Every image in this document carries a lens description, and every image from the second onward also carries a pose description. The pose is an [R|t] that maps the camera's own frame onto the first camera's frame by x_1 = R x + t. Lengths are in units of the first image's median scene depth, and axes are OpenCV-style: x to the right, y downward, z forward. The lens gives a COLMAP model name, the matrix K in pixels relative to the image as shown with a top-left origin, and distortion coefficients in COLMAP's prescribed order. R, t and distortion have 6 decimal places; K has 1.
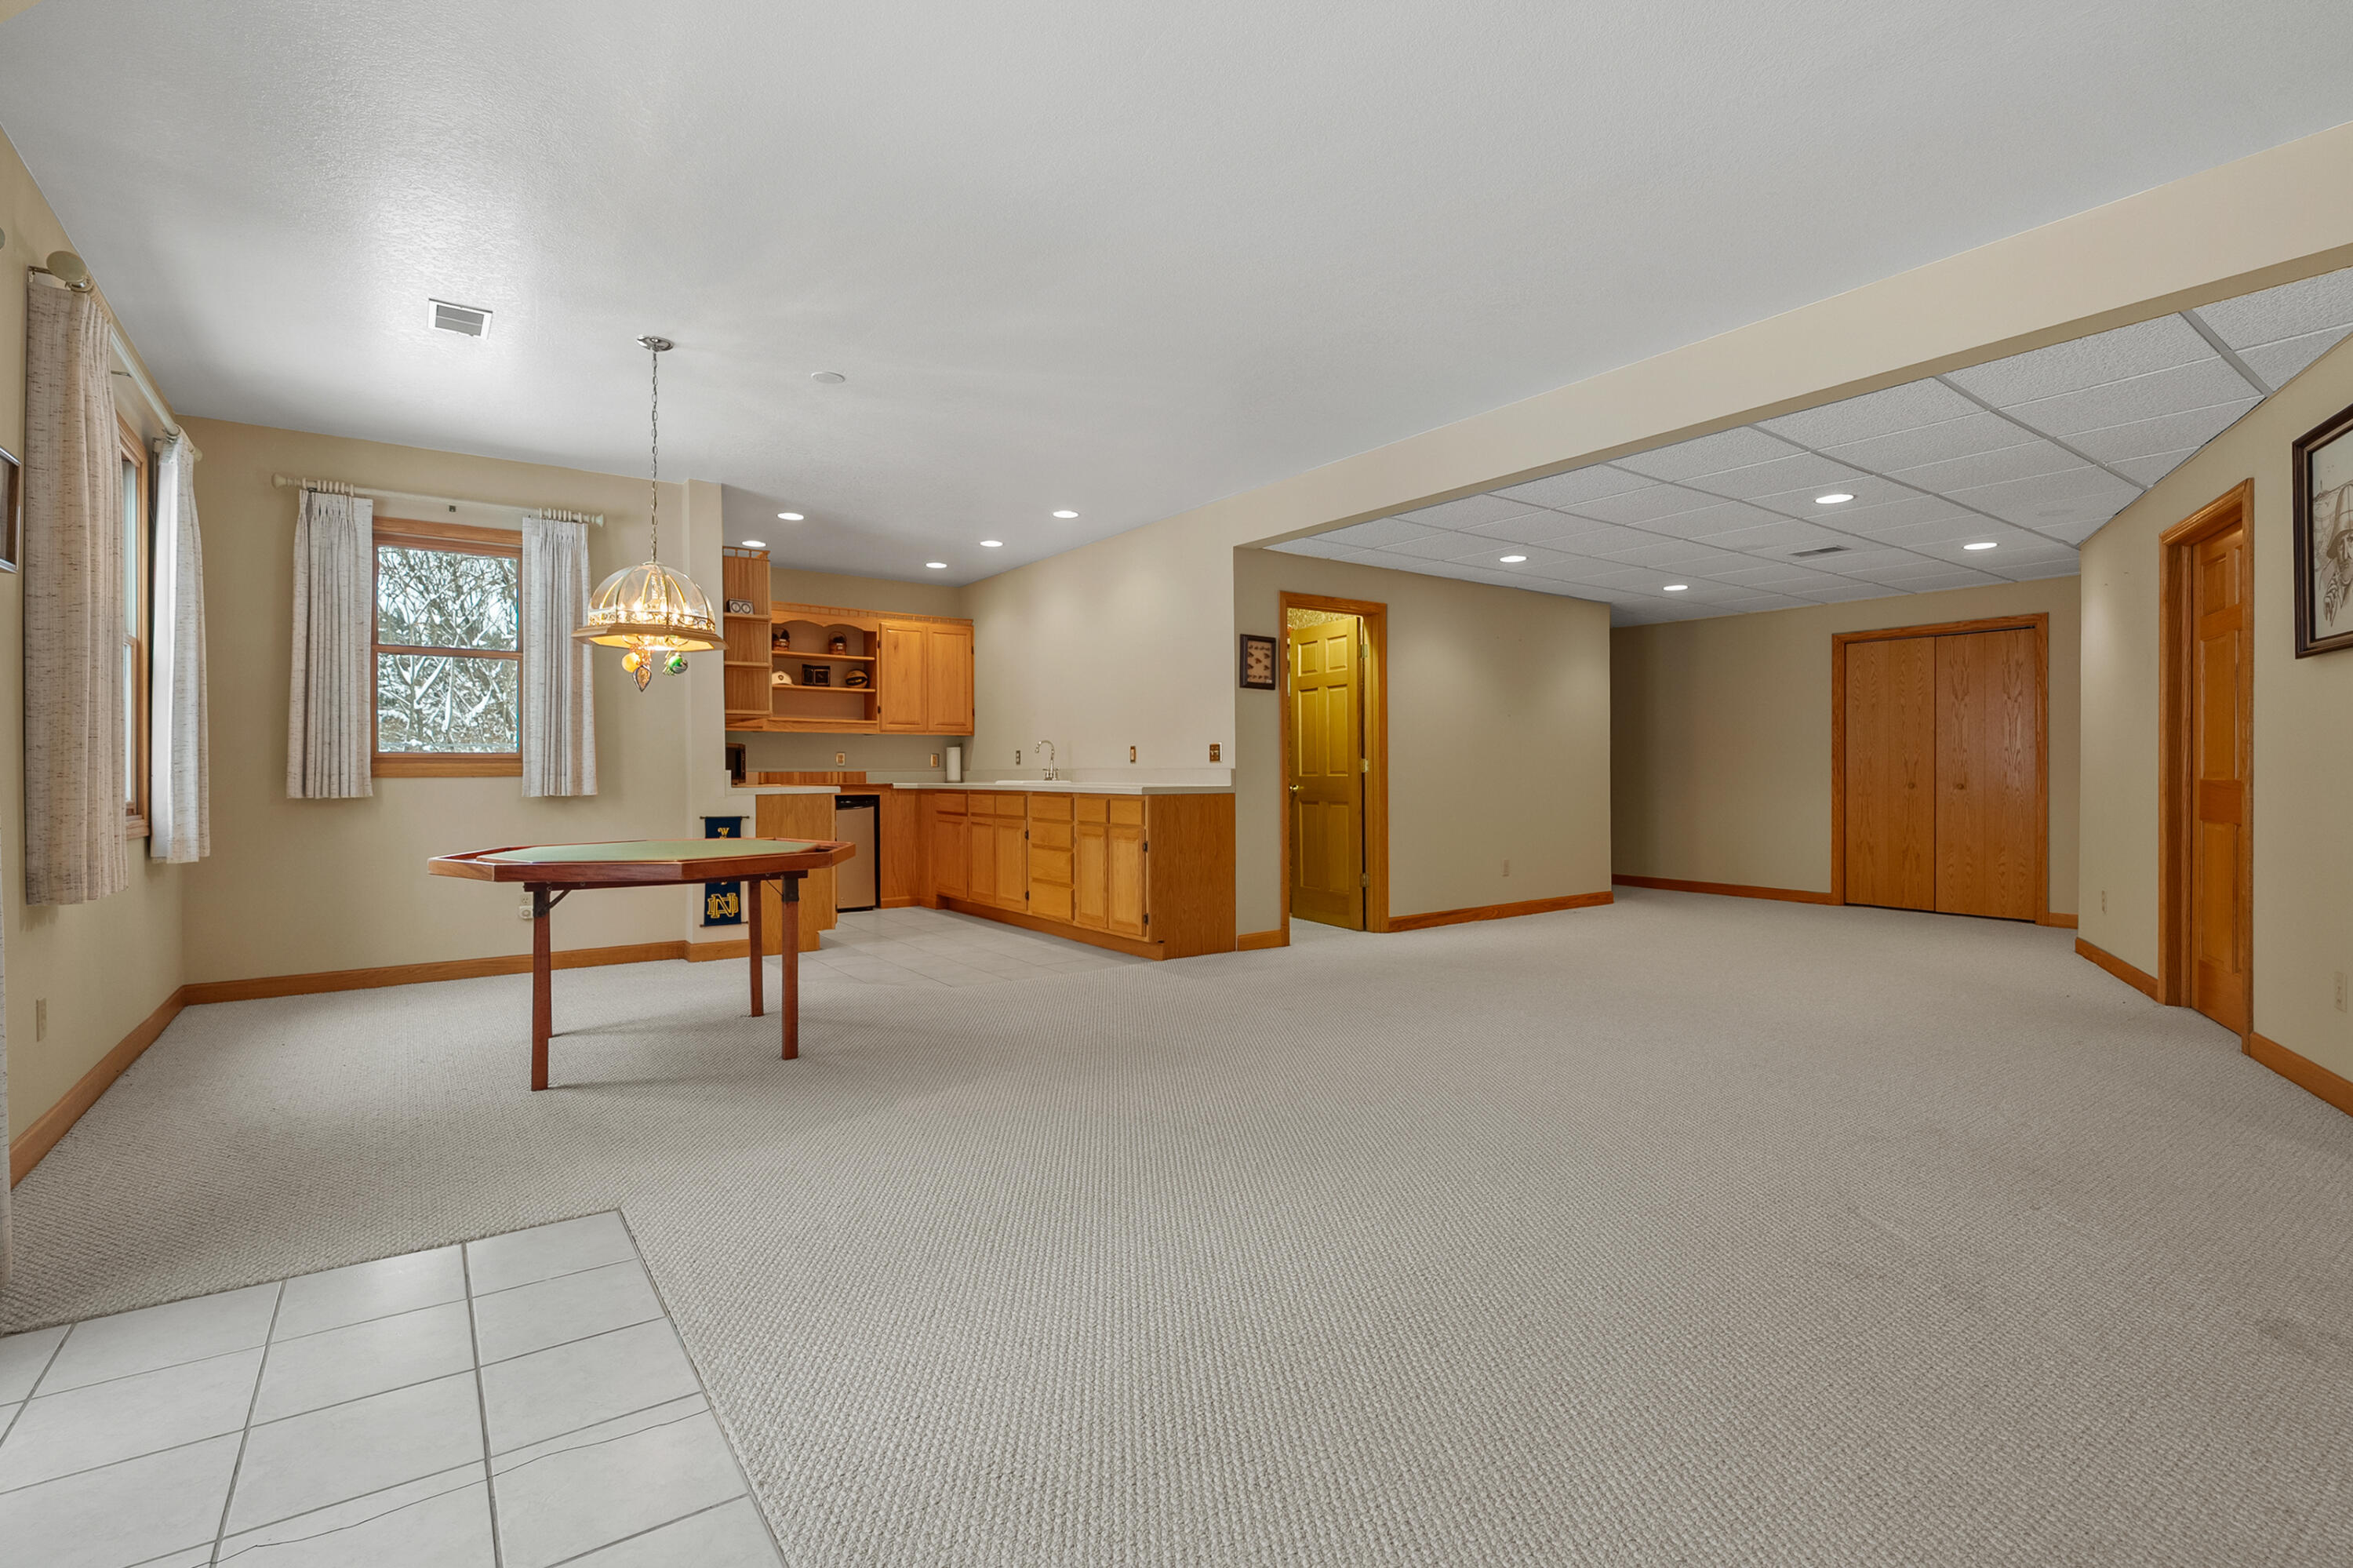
lens RADIAL K [[1066.5, 0, 1170.4], [0, 1066.5, 764.9], [0, 0, 1]] dist [-0.011629, 0.003688]
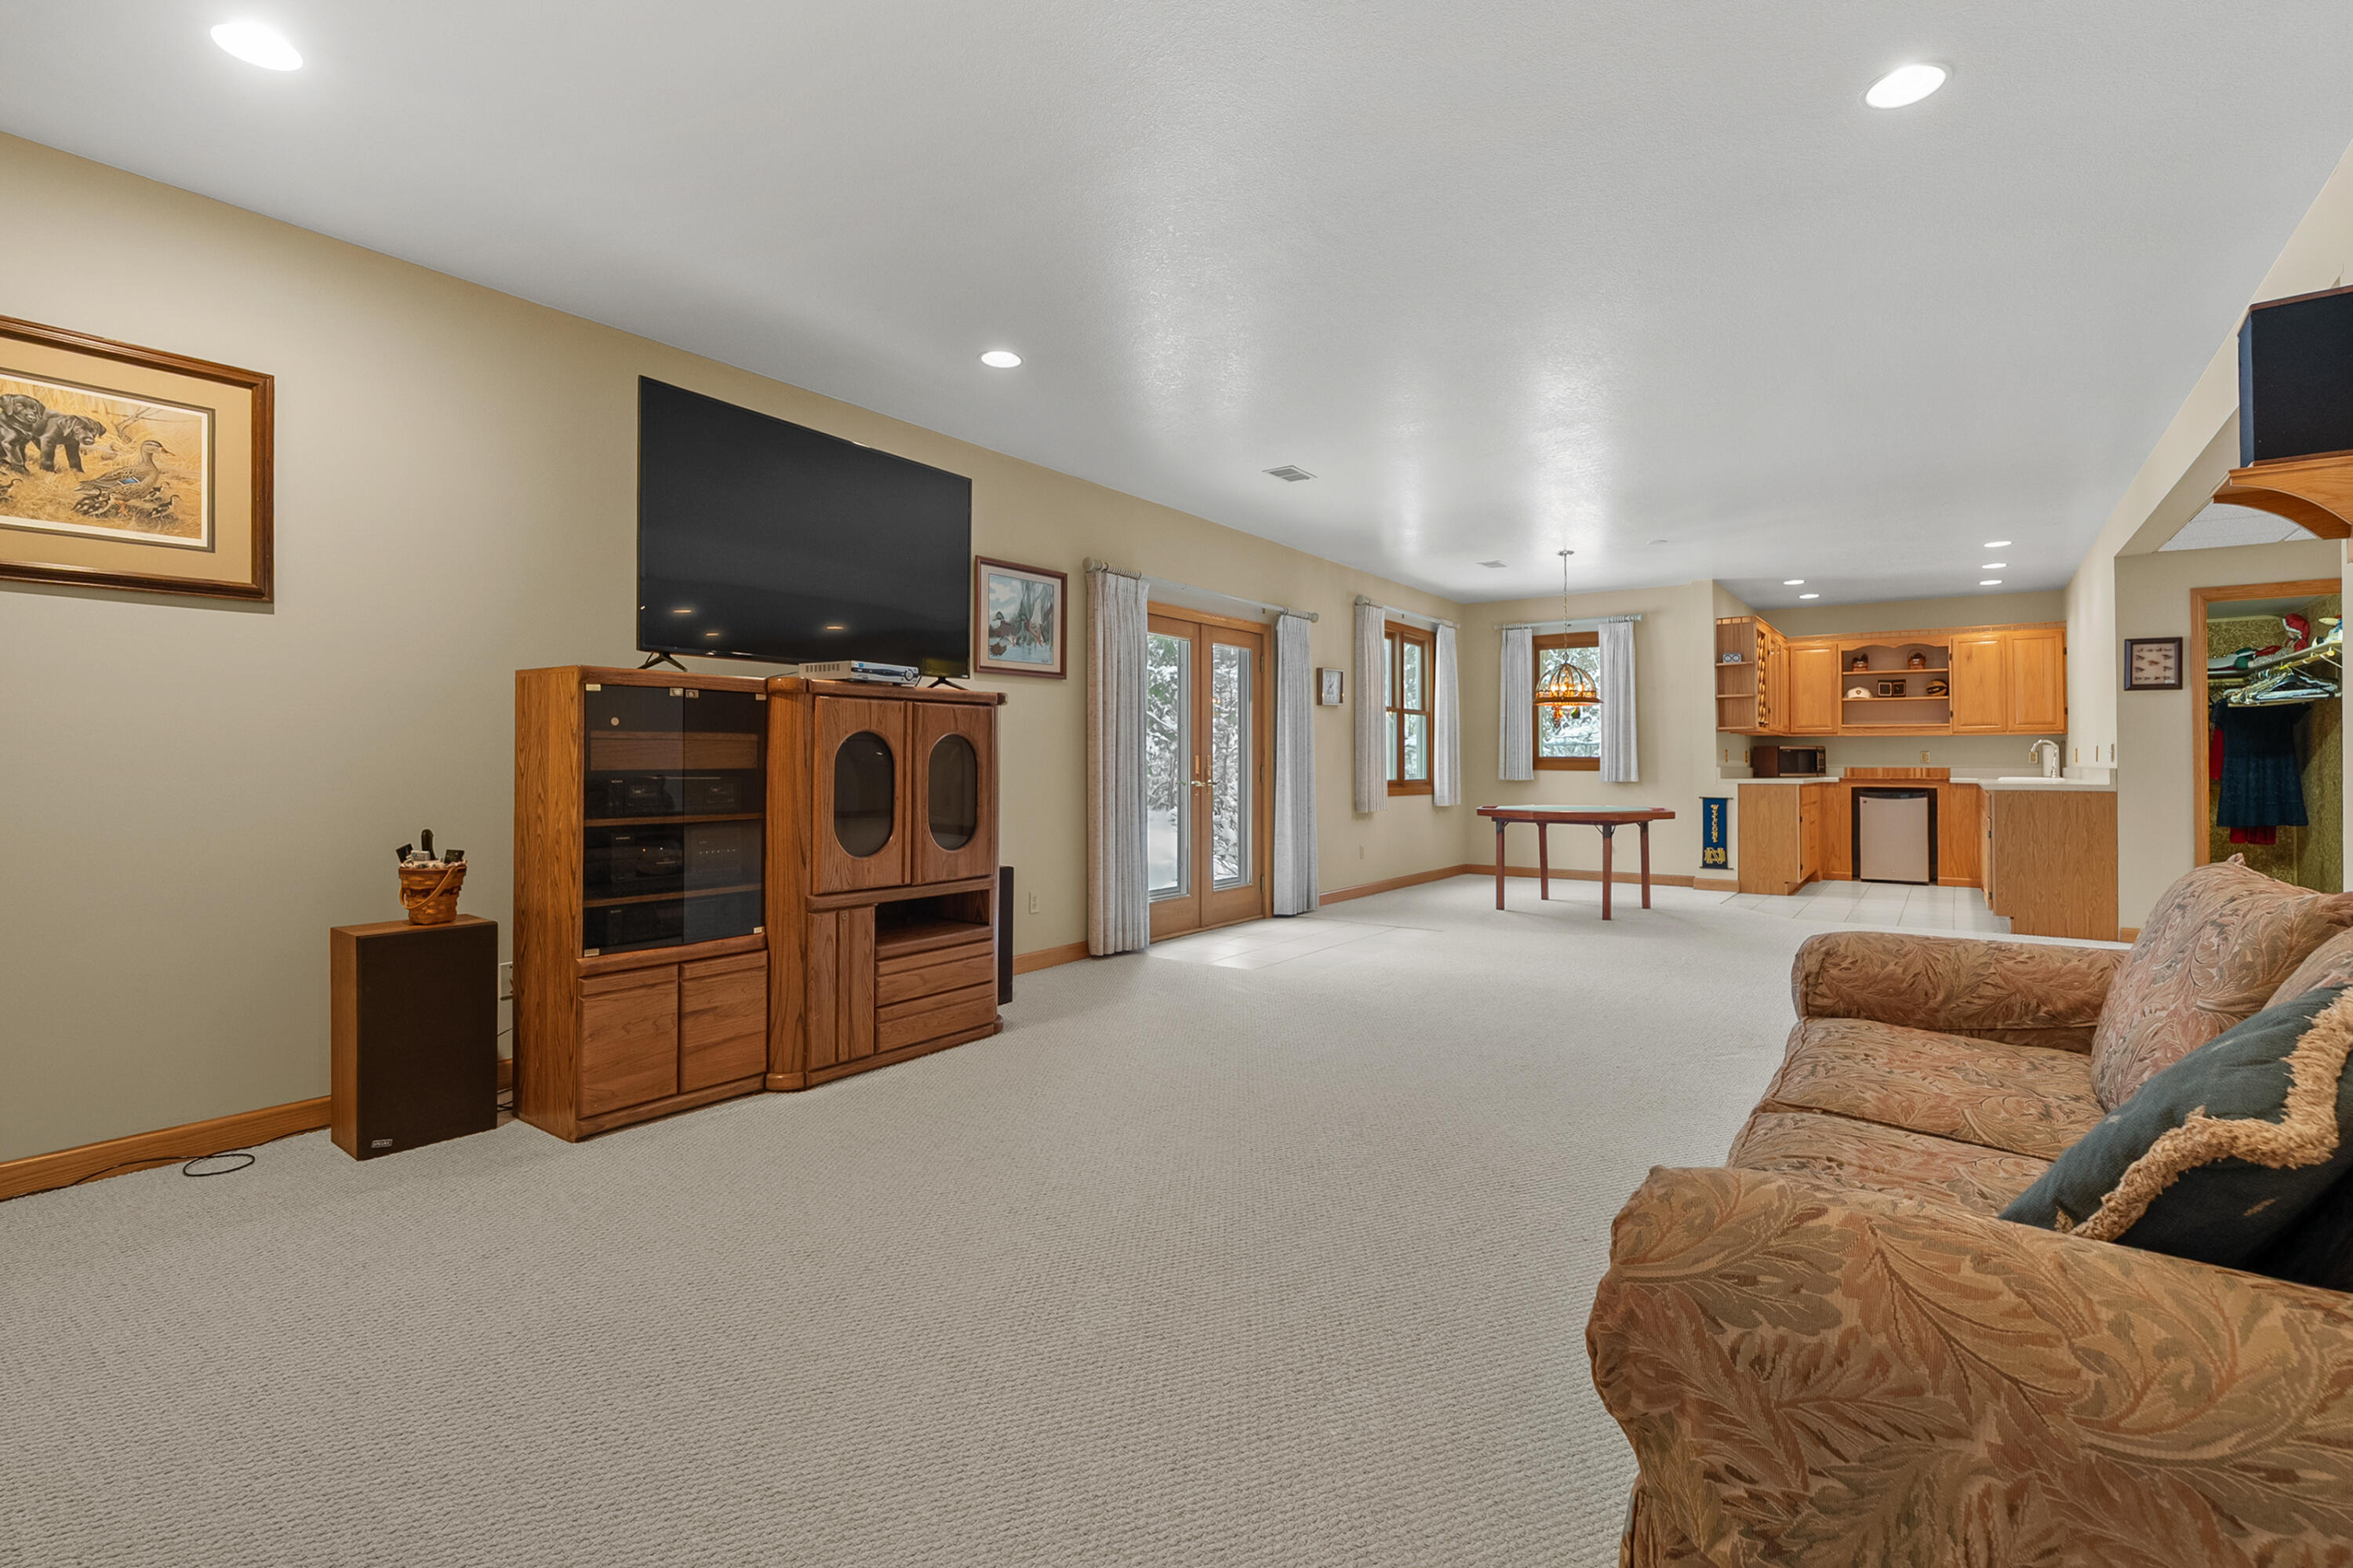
lens RADIAL K [[1066.5, 0, 1189.3], [0, 1066.5, 750.2], [0, 0, 1]] dist [-0.011629, 0.003688]
pose [[0.324480, -0.008933, -0.945850, 0.651971], [0.004011, 0.999959, -0.008068, -0.008282], [0.945884, -0.001176, 0.324503, -0.173745]]
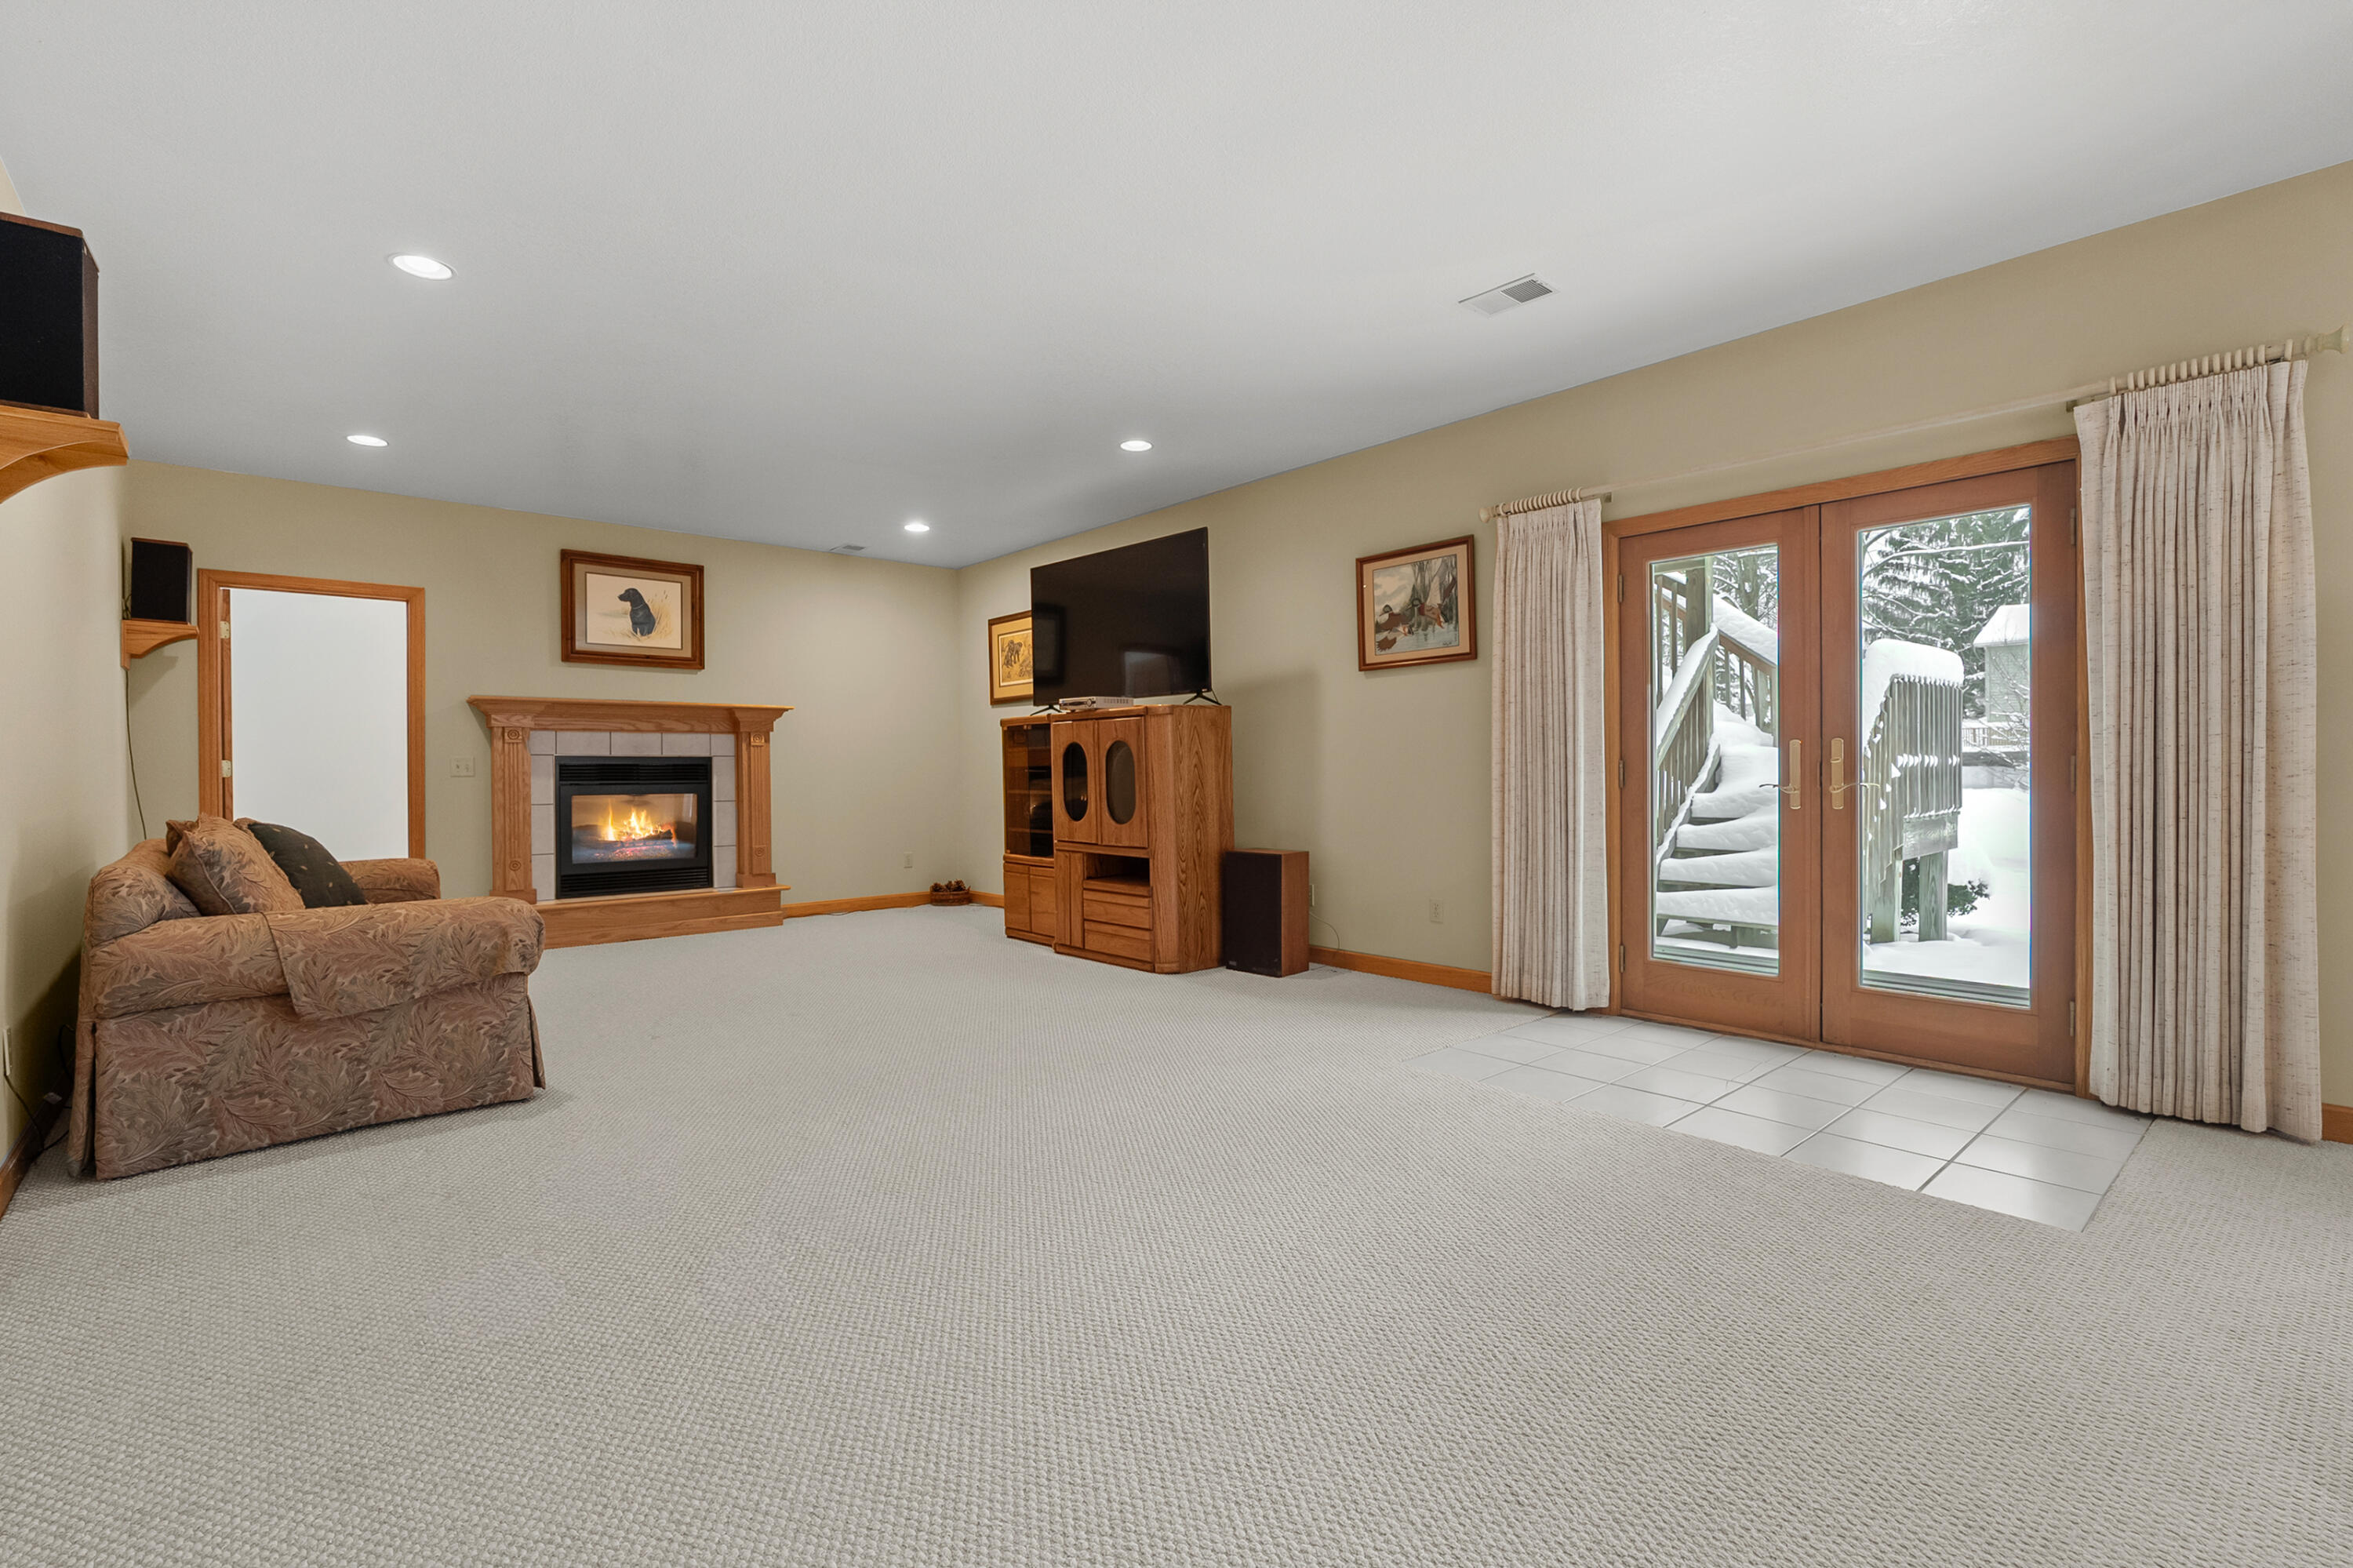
lens RADIAL K [[1066.5, 0, 1172.7], [0, 1066.5, 781.4], [0, 0, 1]] dist [-0.011629, 0.003688]
pose [[-0.994820, 0.012026, -0.100939, 0.128955], [0.011392, 0.999912, 0.006850, 0.002672], [0.101013, 0.005664, -0.994869, 0.650675]]
